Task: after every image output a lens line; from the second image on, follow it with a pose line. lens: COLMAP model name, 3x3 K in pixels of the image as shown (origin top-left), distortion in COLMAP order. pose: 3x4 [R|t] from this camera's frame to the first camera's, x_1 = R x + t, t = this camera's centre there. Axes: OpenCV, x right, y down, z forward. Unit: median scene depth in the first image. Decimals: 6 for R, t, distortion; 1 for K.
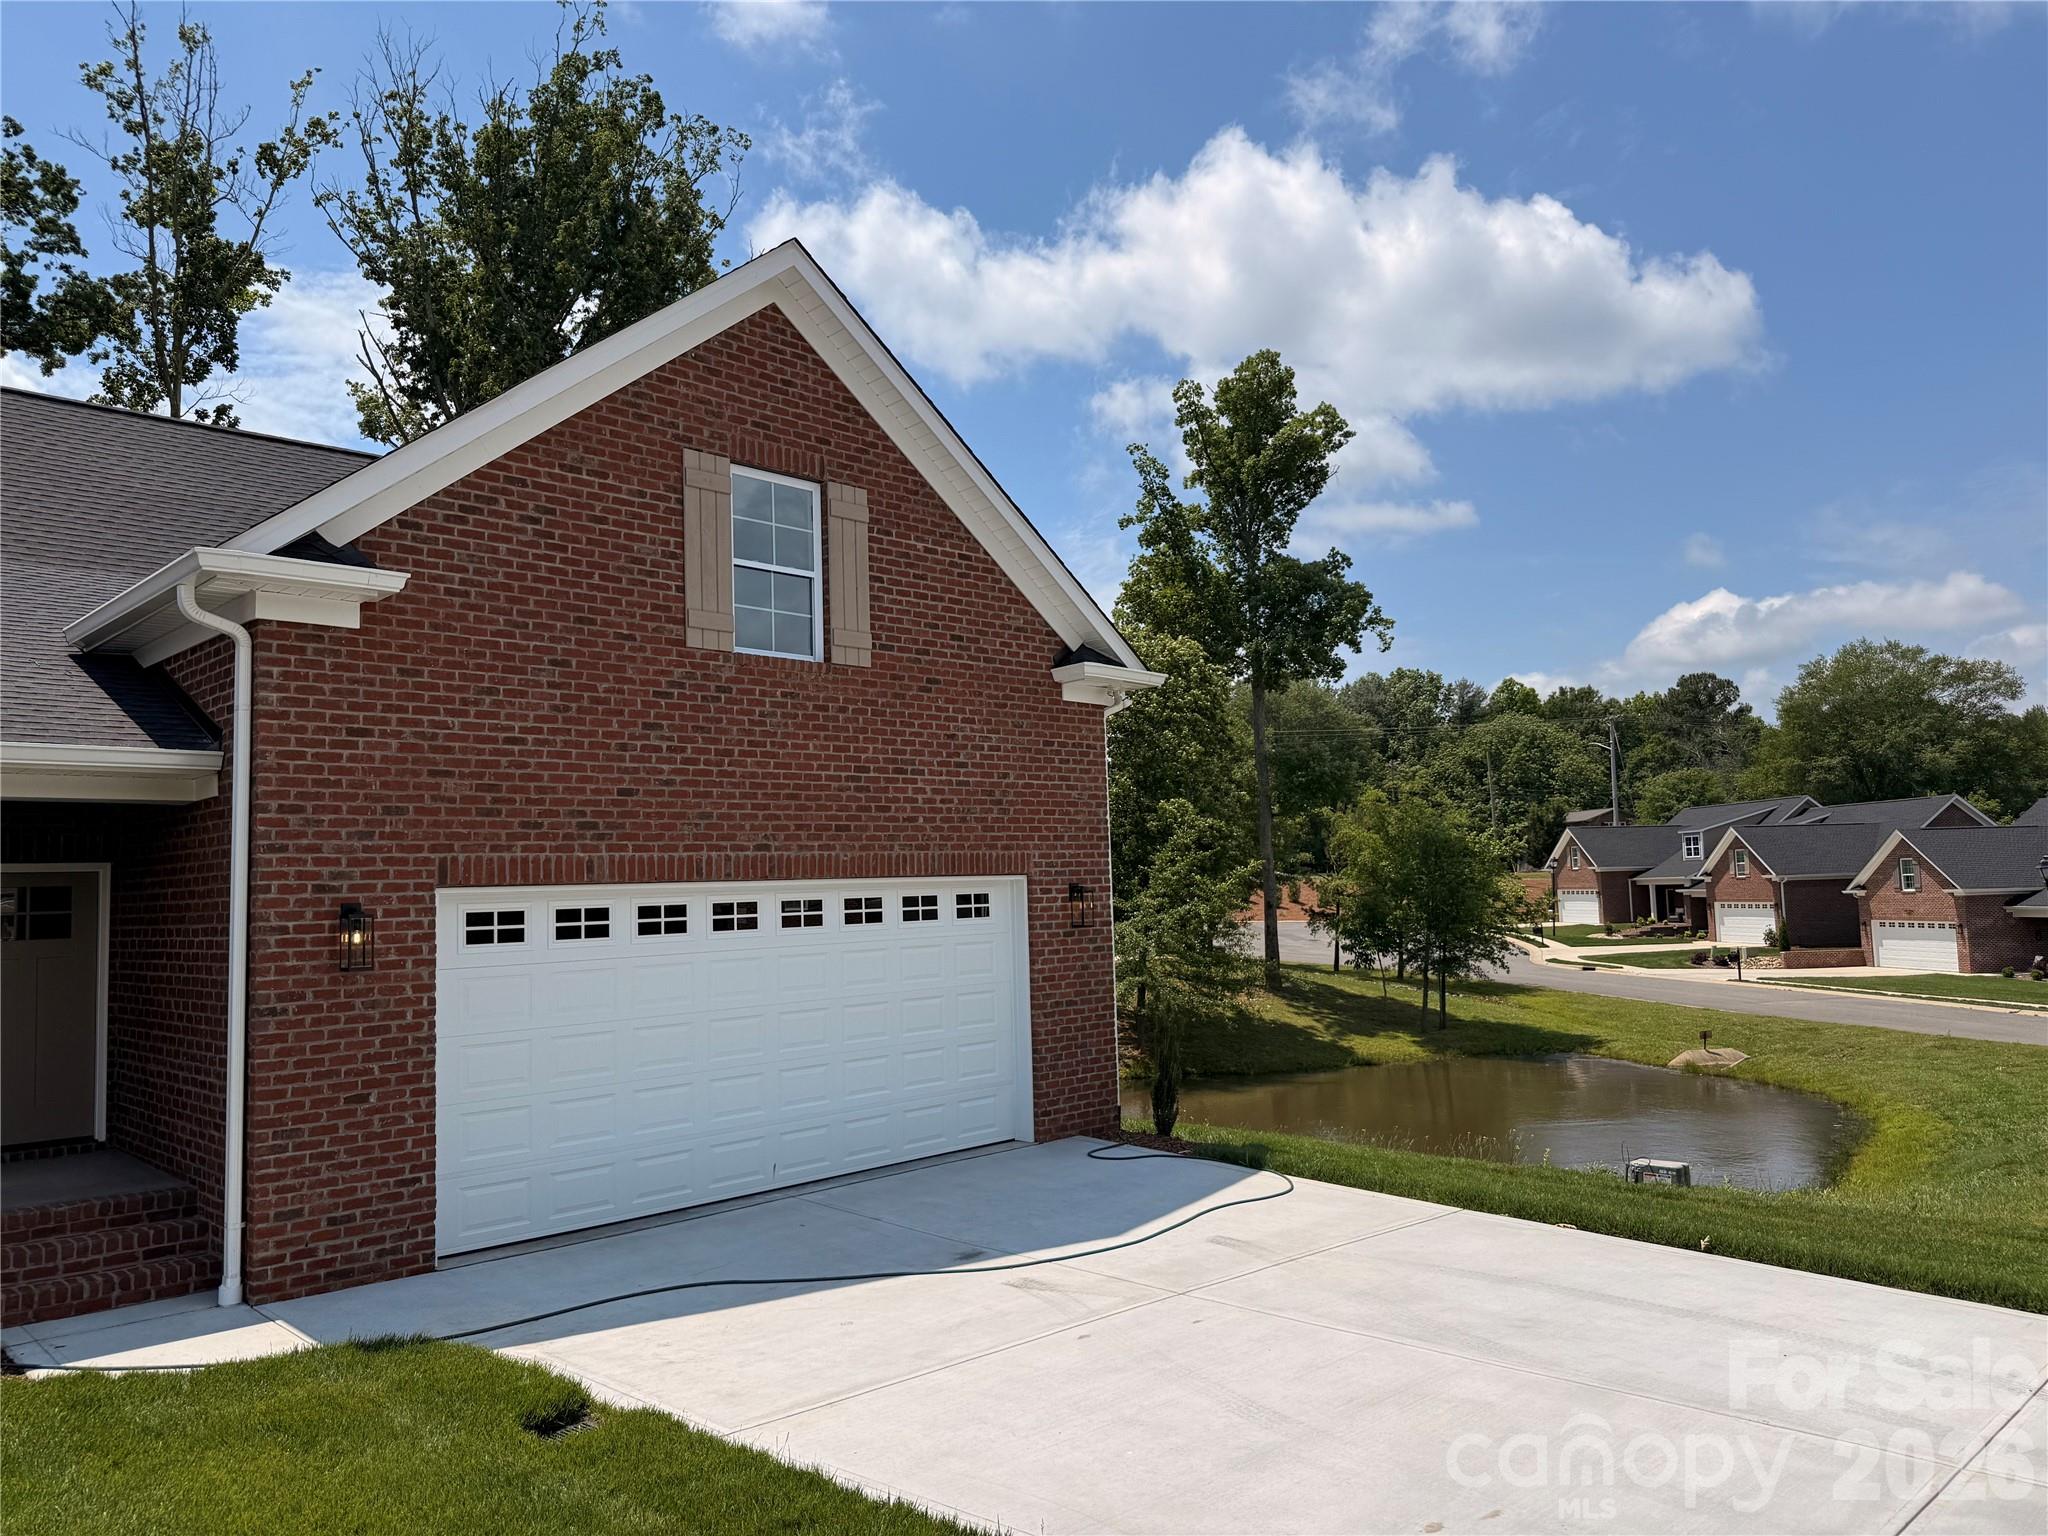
lens RADIAL K [[1460.6, 0, 1010.6], [0, 1460.6, 794.0], [0, 0, 1]] dist [0.125952, -0.115050]
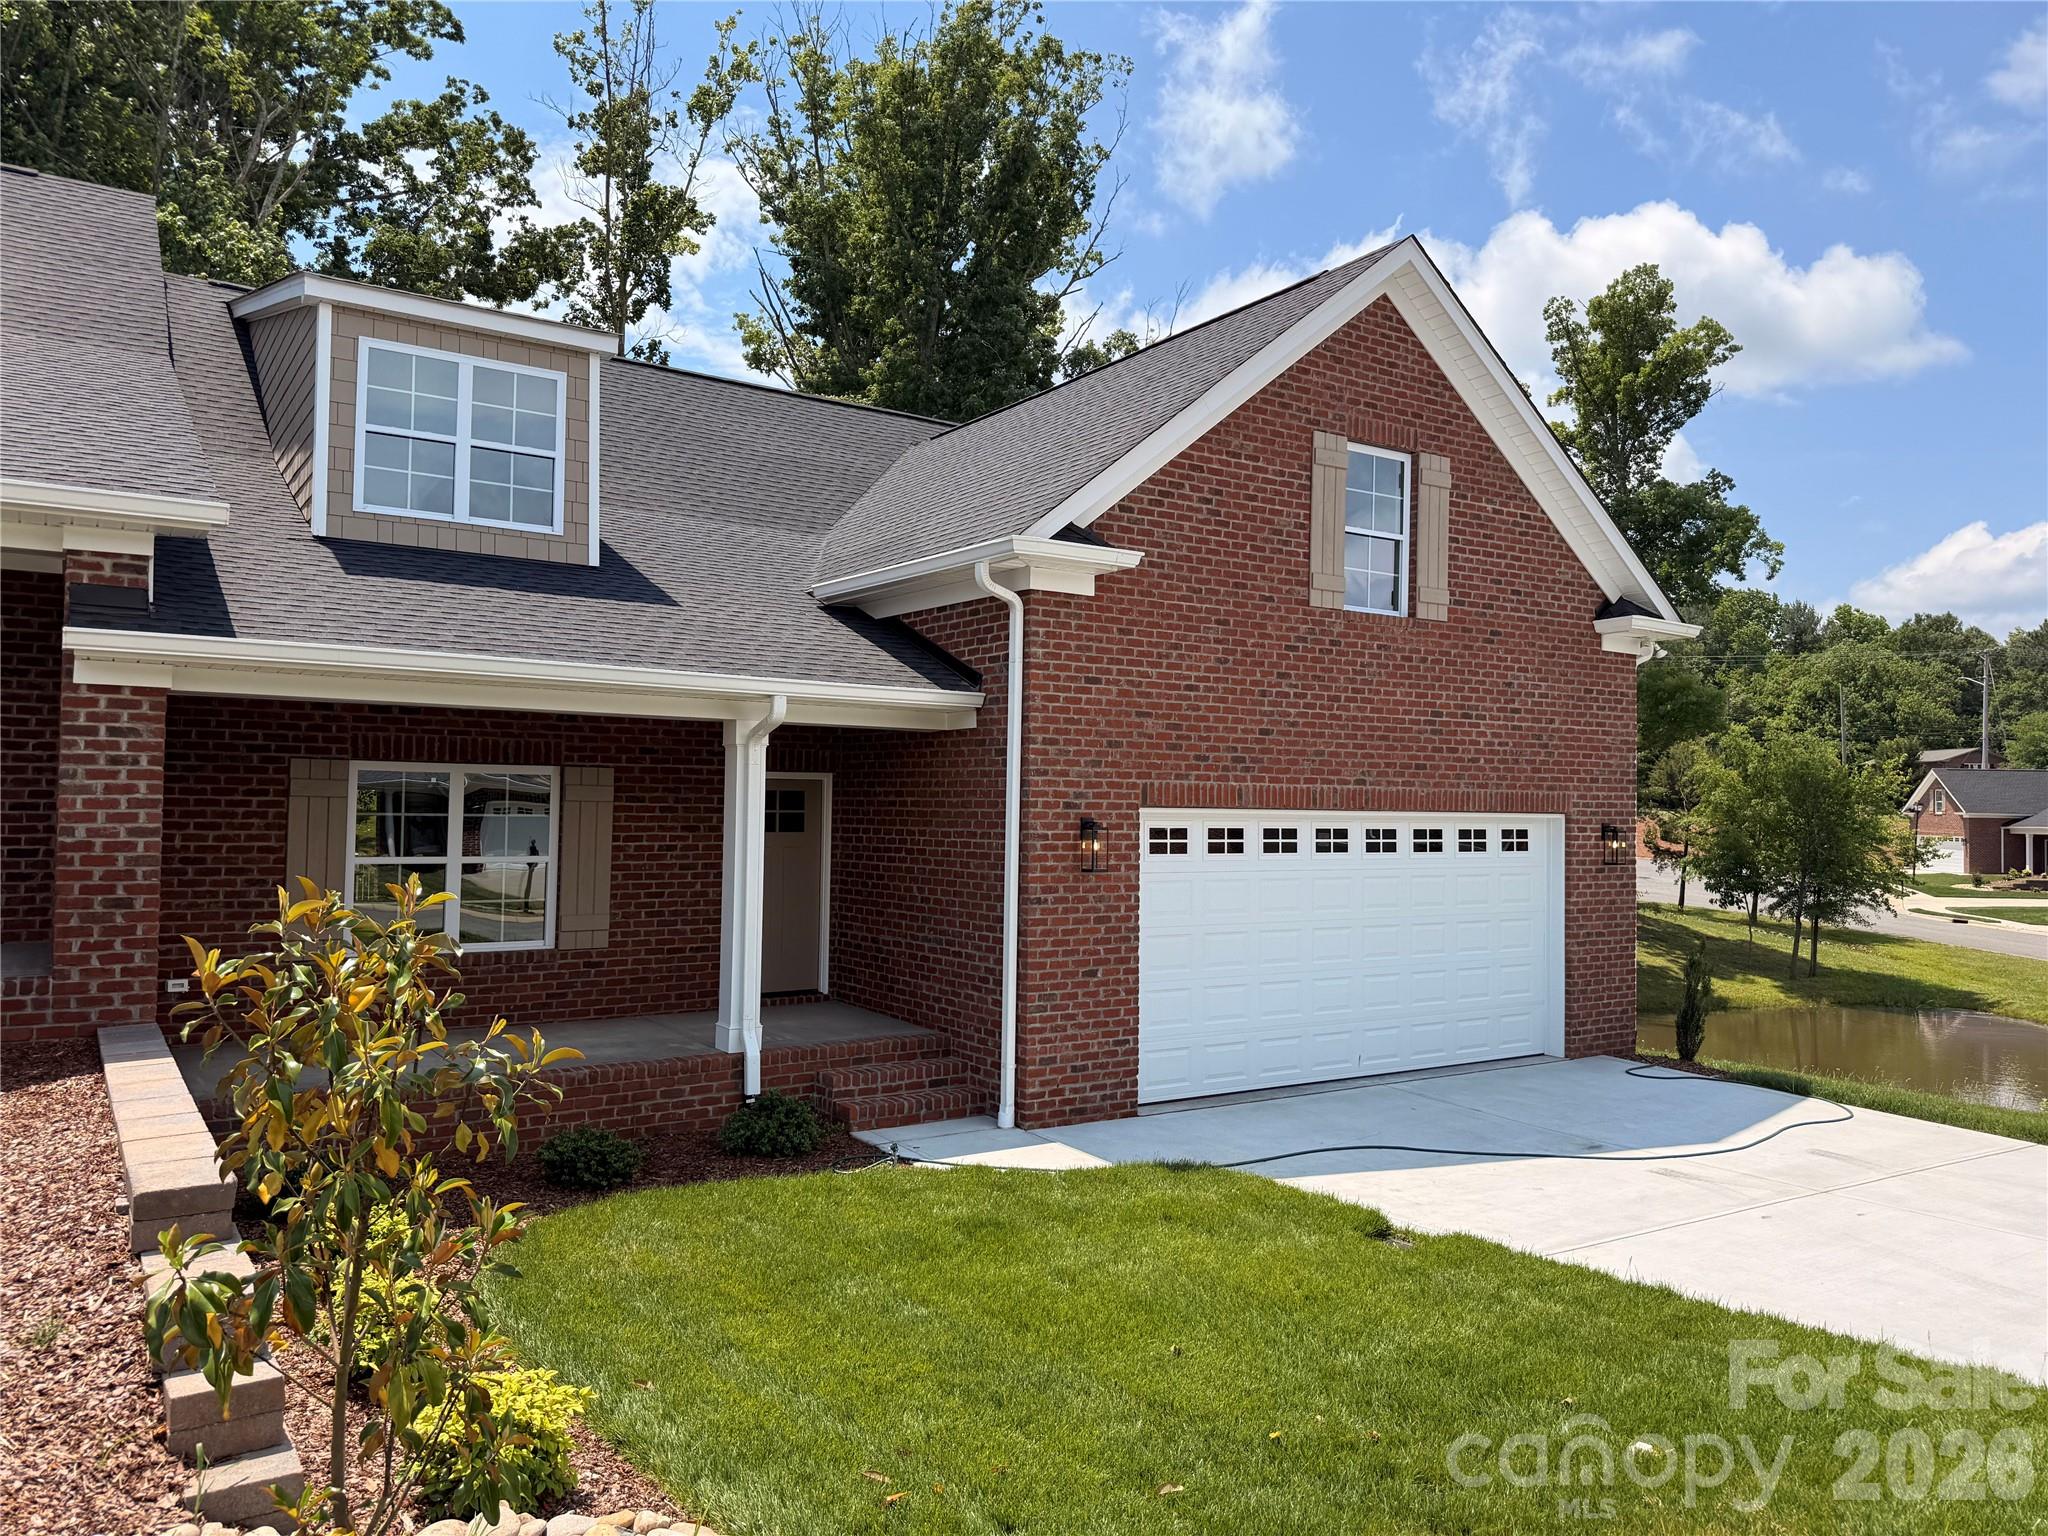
lens RADIAL K [[1460.6, 0, 1032.7], [0, 1460.6, 781.3], [0, 0, 1]] dist [0.125952, -0.115050]
pose [[0.985756, 0.039422, -0.163494, -0.213665], [-0.031165, 0.998121, 0.052764, -0.015047], [0.165266, -0.046917, 0.985132, -0.153048]]
